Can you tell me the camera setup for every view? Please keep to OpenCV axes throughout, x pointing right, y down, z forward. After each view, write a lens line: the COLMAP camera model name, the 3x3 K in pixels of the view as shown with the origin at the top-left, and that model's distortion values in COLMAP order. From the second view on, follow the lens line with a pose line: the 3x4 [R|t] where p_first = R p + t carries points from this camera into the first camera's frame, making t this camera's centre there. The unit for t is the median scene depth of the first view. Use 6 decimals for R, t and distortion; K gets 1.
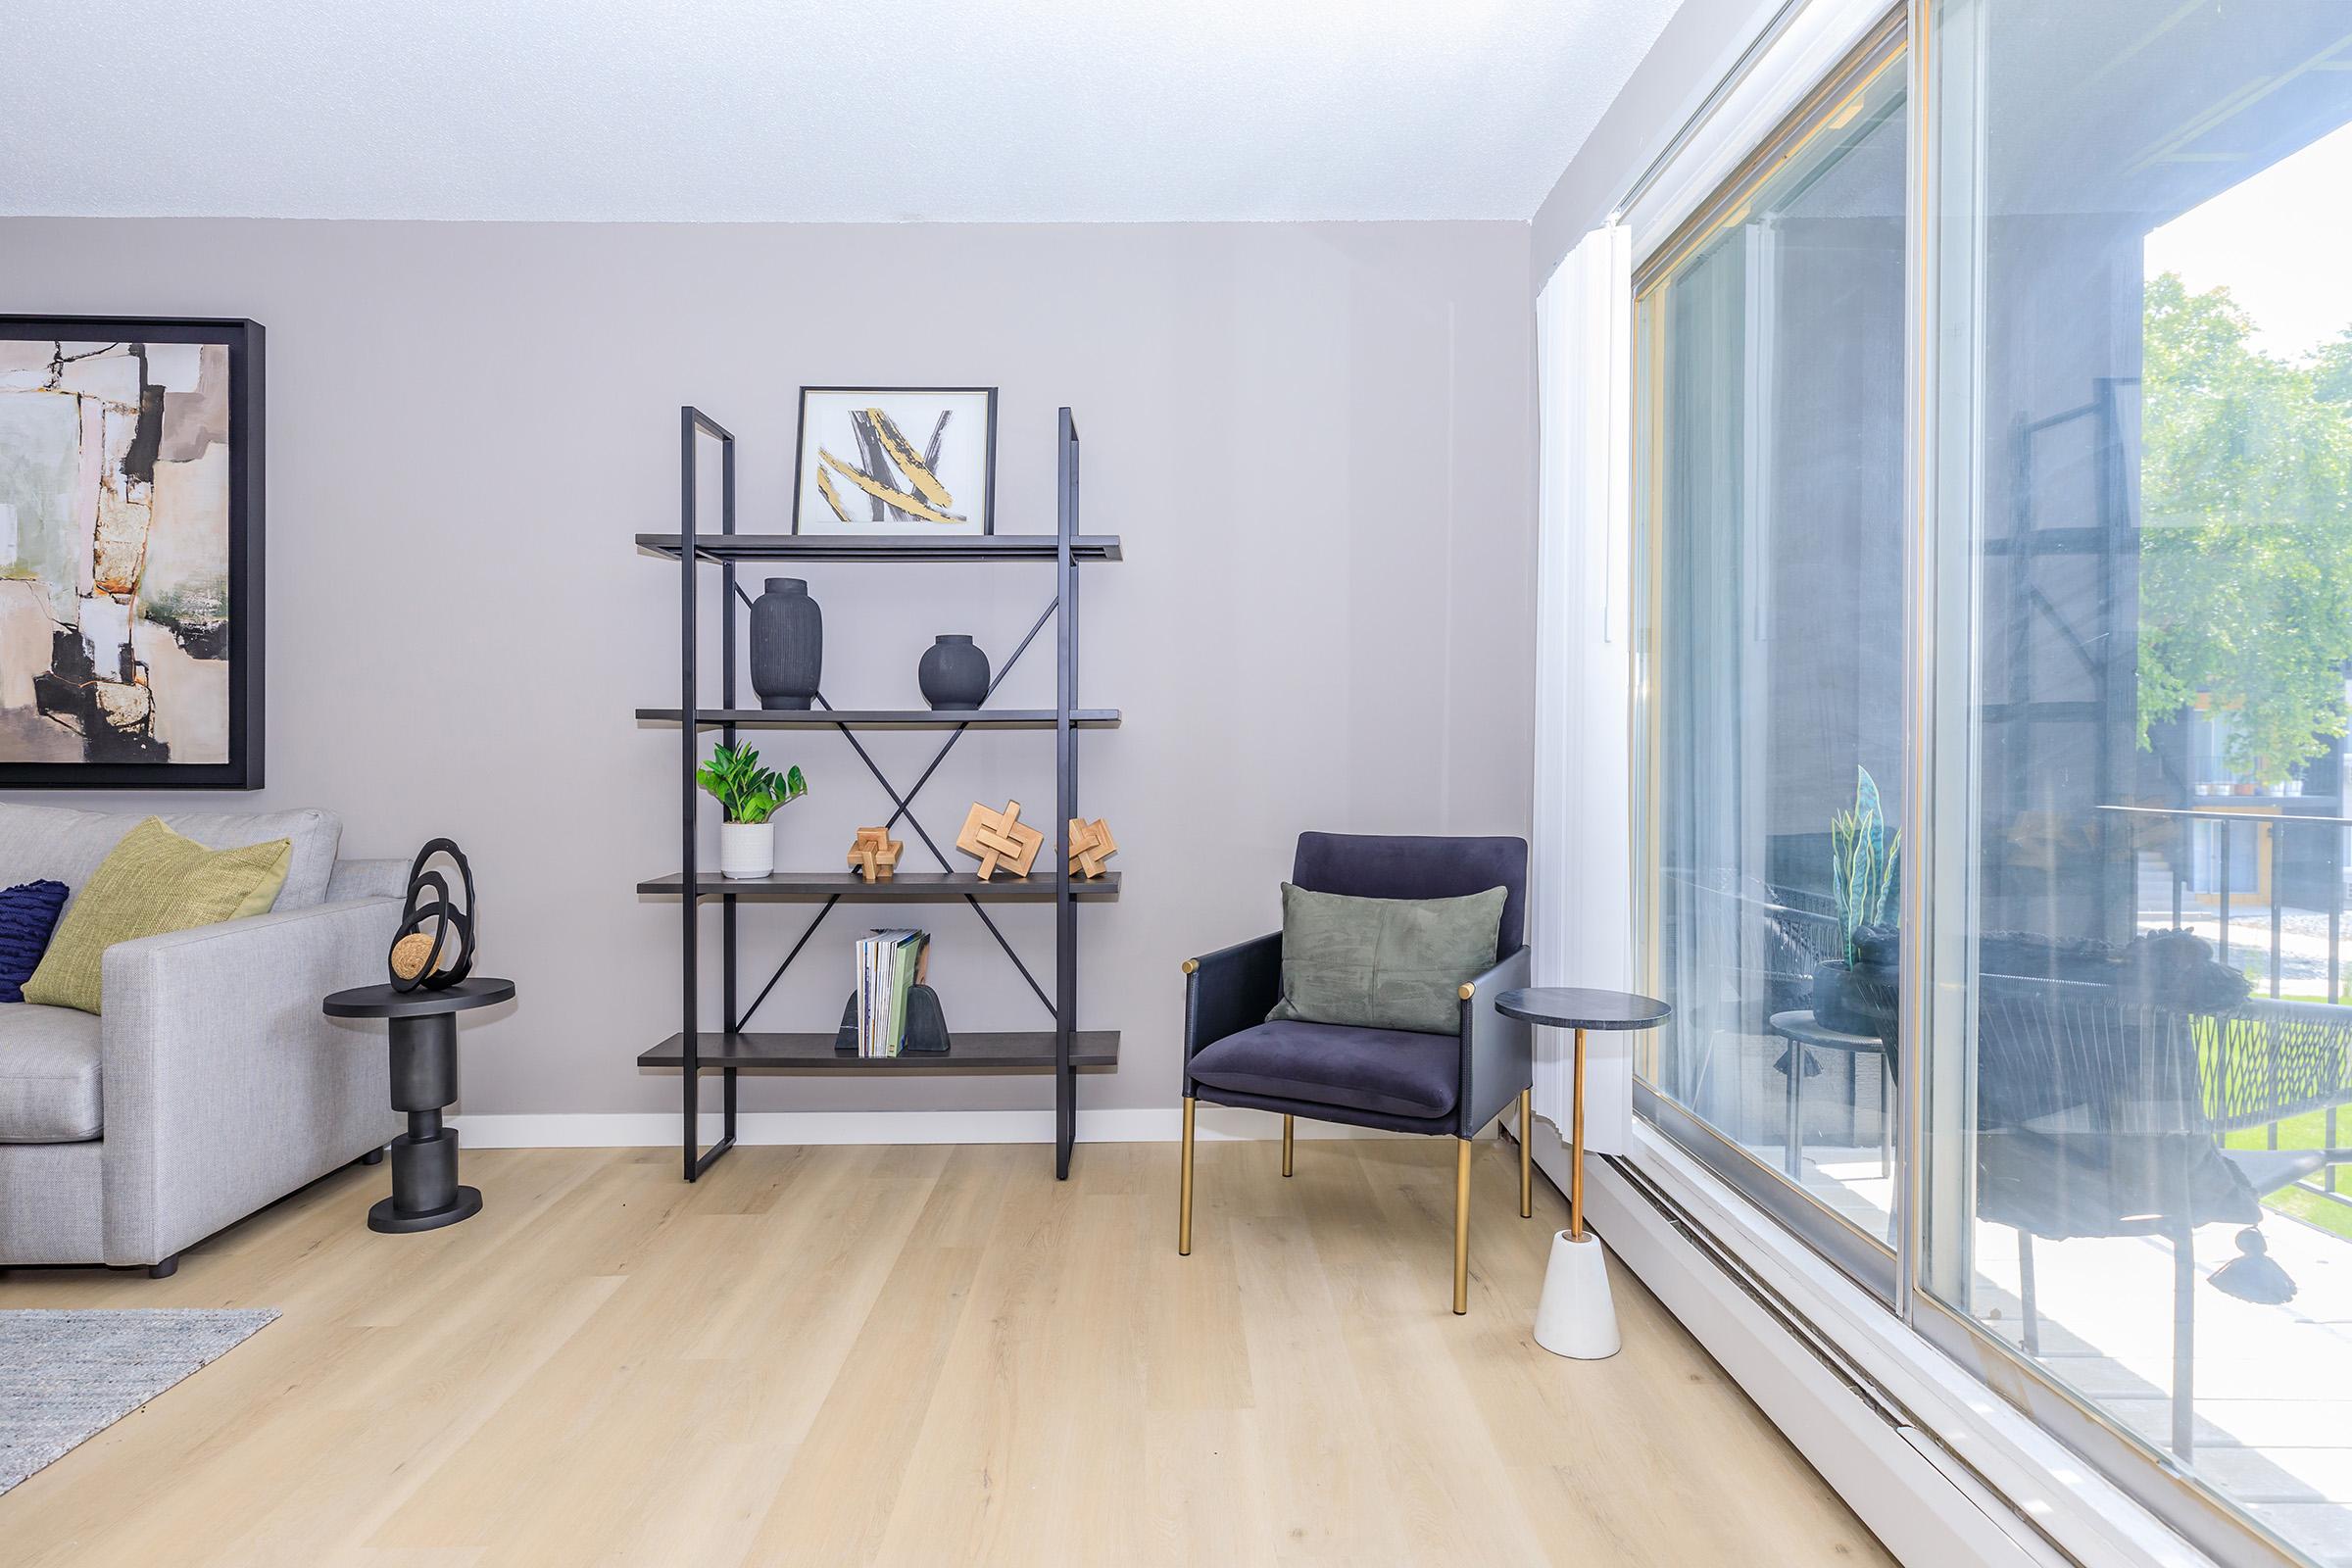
lens RADIAL K [[1342.4, 0, 1174.7], [0, 1342.4, 778.7], [0, 0, 1]] dist [-0.008177, -0.000609]
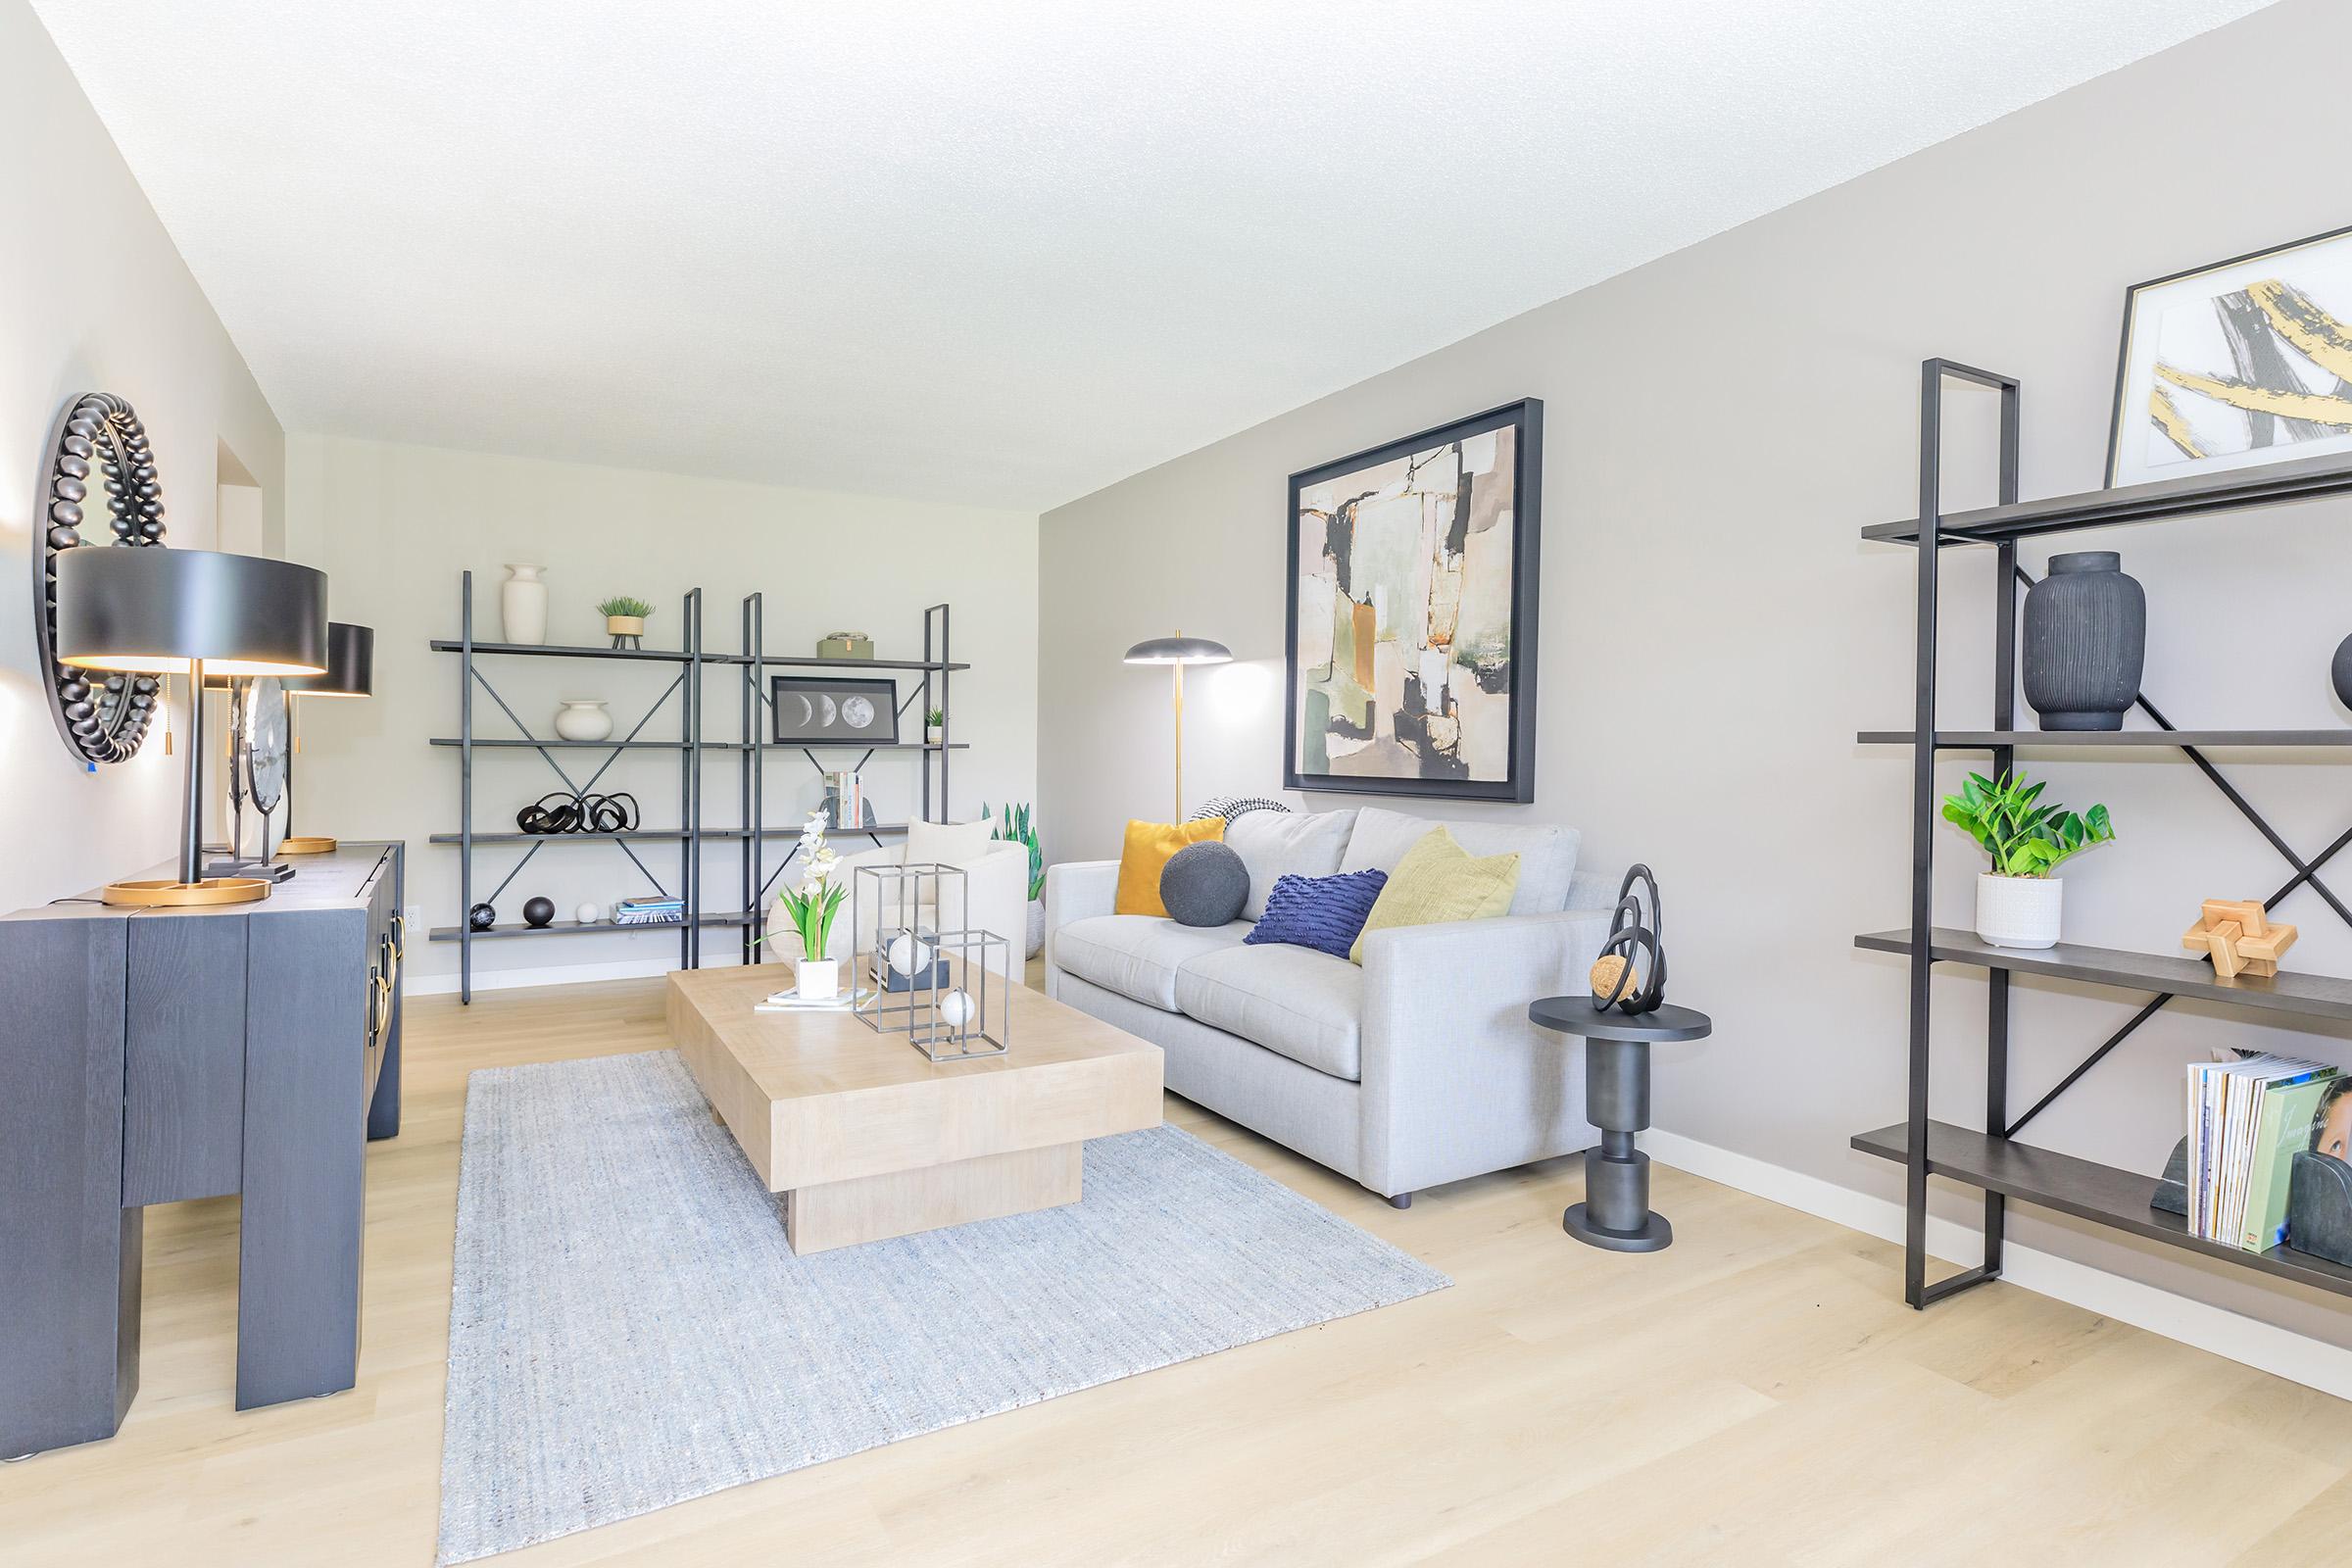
lens RADIAL K [[1120.1, 0, 1166.7], [0, 1120.1, 767.4], [0, 0, 1]] dist [-0.006337, 0.000458]
pose [[0.451361, 0.016932, -0.892181, 0.035853], [-0.026191, 0.999641, 0.005722, -0.021961], [0.891957, 0.020784, 0.451642, 0.290425]]
